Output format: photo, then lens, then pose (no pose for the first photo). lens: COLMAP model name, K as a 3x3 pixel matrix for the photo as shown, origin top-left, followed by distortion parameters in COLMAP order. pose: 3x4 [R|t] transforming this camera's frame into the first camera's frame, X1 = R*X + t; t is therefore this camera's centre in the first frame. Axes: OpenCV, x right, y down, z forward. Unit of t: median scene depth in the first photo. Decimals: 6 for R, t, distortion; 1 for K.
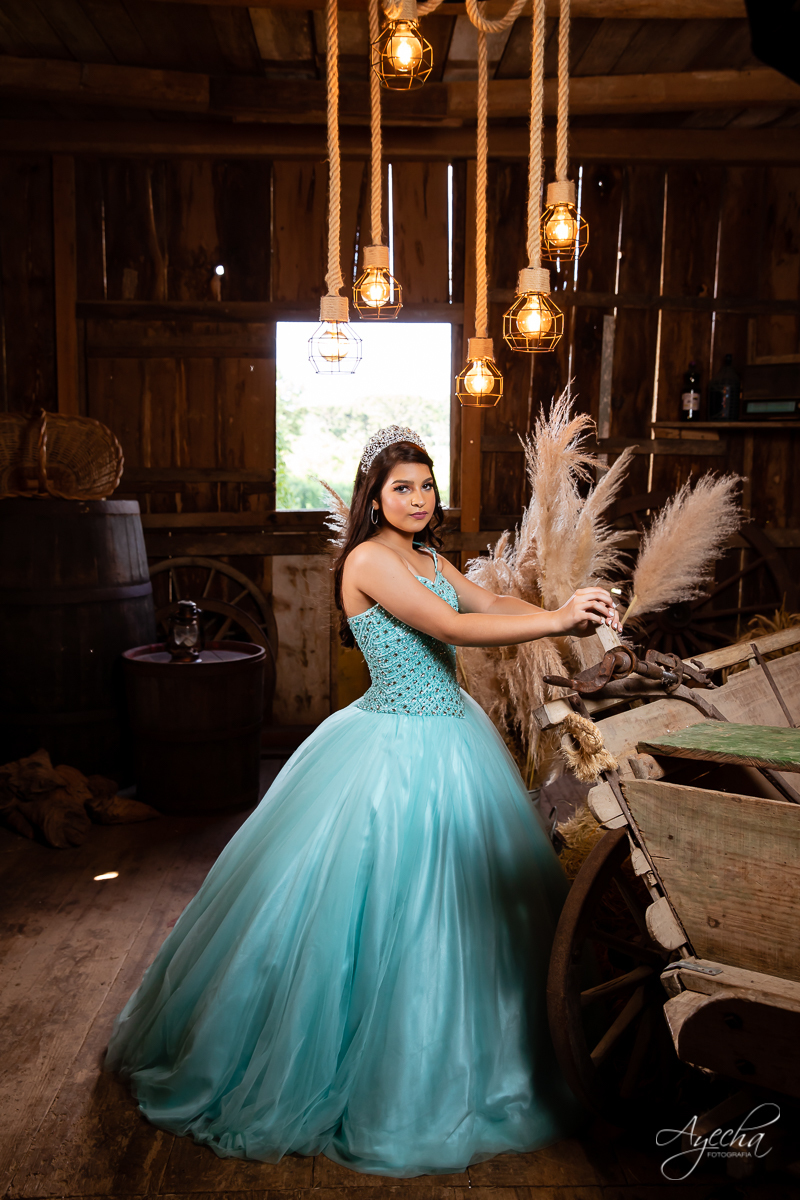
lens RADIAL K [[1131.0, 0, 399.9], [0, 1131.0, 589.2], [0, 0, 1]] dist [-0.036953, 0.105209]
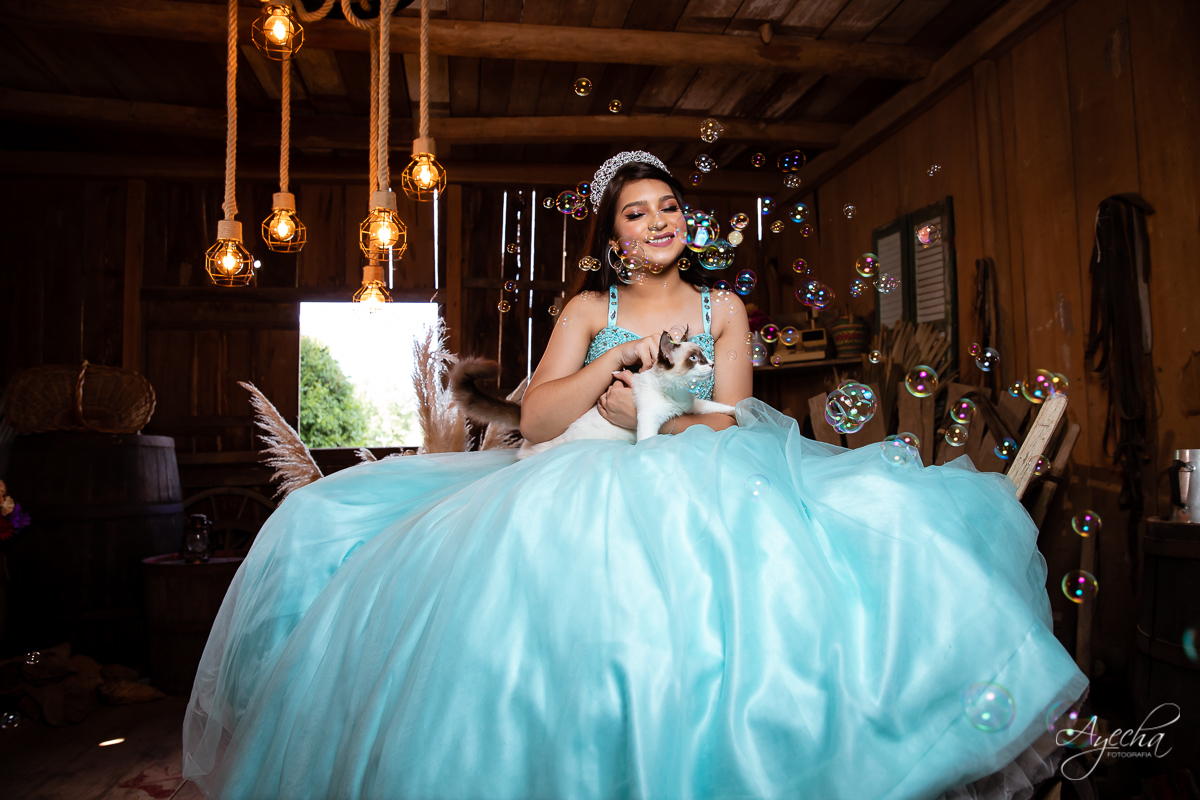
lens RADIAL K [[838.7, 0, 574.0], [0, 838.7, 402.1], [0, 0, 1]] dist [-0.106194, 0.081720]
pose [[0.993483, -0.013122, 0.113219, 0.097134], [0.031473, 0.986311, -0.161862, 0.040329], [-0.109545, 0.164371, 0.980297, 0.059833]]
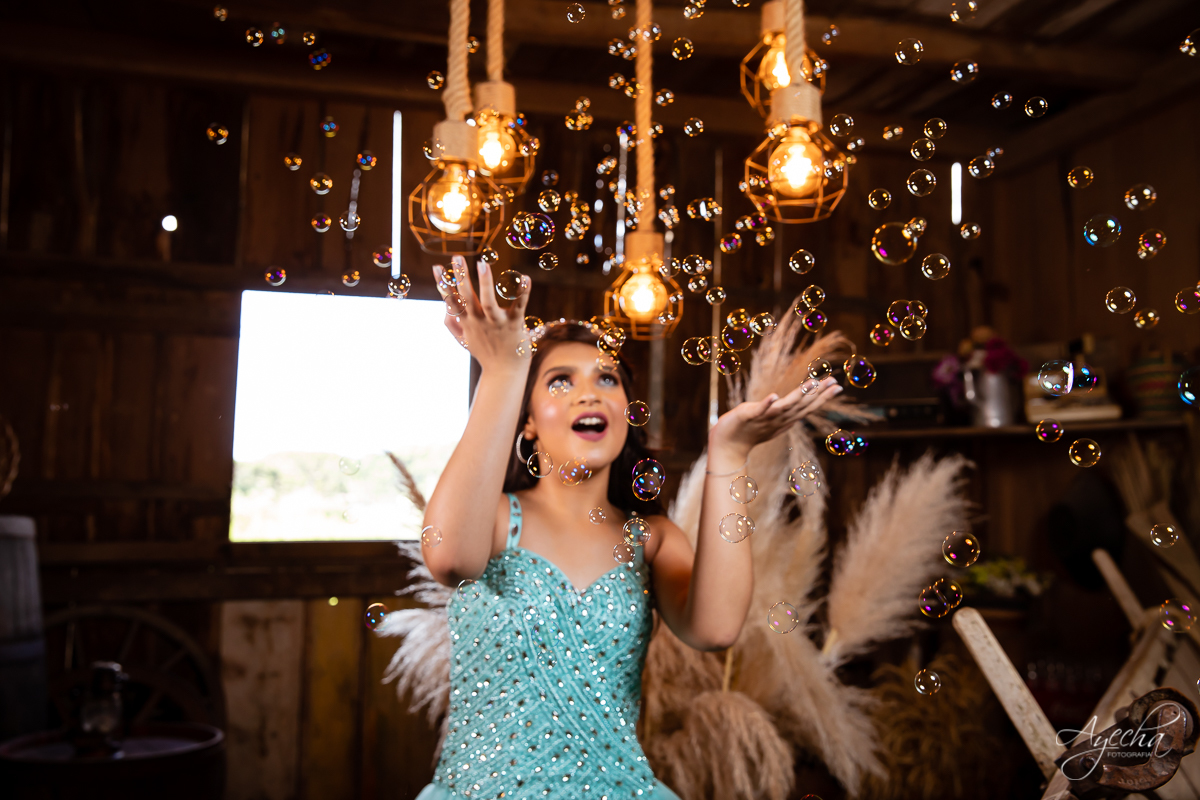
lens RADIAL K [[1208.6, 0, 600.0], [0, 1208.6, 400.0], [0, 0, 1]] dist [0.020826, 0.016795]
pose [[0.974021, 0.027914, 0.224731, -0.059683], [0.019830, 0.978048, -0.207433, 0.011363], [-0.225588, 0.206500, 0.952086, 0.184308]]
